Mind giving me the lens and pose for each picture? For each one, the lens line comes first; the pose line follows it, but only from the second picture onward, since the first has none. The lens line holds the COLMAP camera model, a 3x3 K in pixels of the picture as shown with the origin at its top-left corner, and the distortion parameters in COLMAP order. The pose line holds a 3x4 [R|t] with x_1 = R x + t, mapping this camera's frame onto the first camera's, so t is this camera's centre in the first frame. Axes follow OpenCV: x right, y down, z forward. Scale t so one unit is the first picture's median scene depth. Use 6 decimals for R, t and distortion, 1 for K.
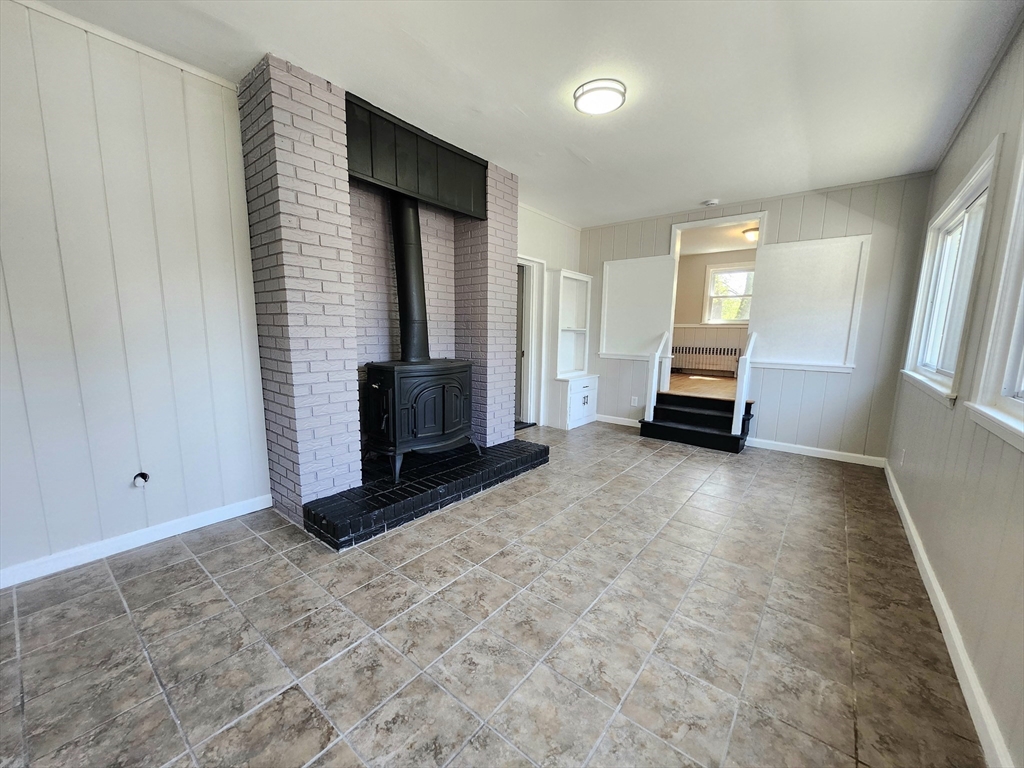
lens RADIAL K [[398.3, 0, 512.7], [0, 398.3, 393.6], [0, 0, 1]] dist [0.000465, -0.000137]
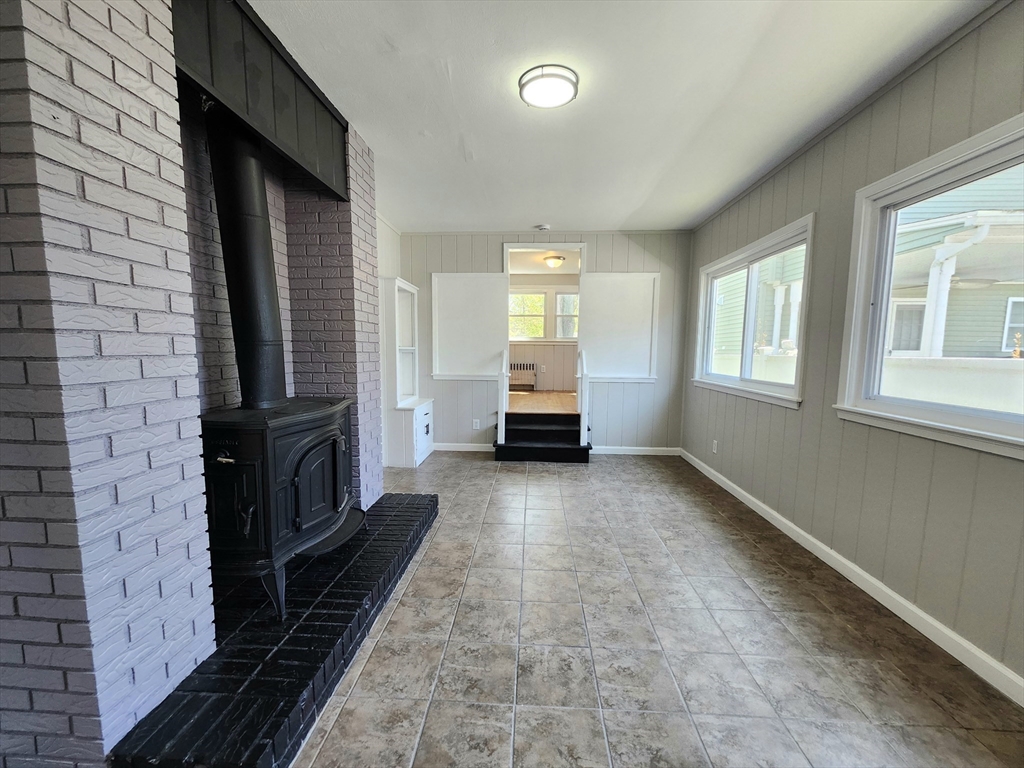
lens RADIAL K [[411.8, 0, 510.4], [0, 411.8, 392.9], [0, 0, 1]] dist [-0.001413, -0.001066]
pose [[0.814548, -0.071200, 0.575710, -0.266485], [0.094637, 0.995453, -0.010787, -0.052316], [-0.572325, 0.063270, 0.817583, 0.230512]]
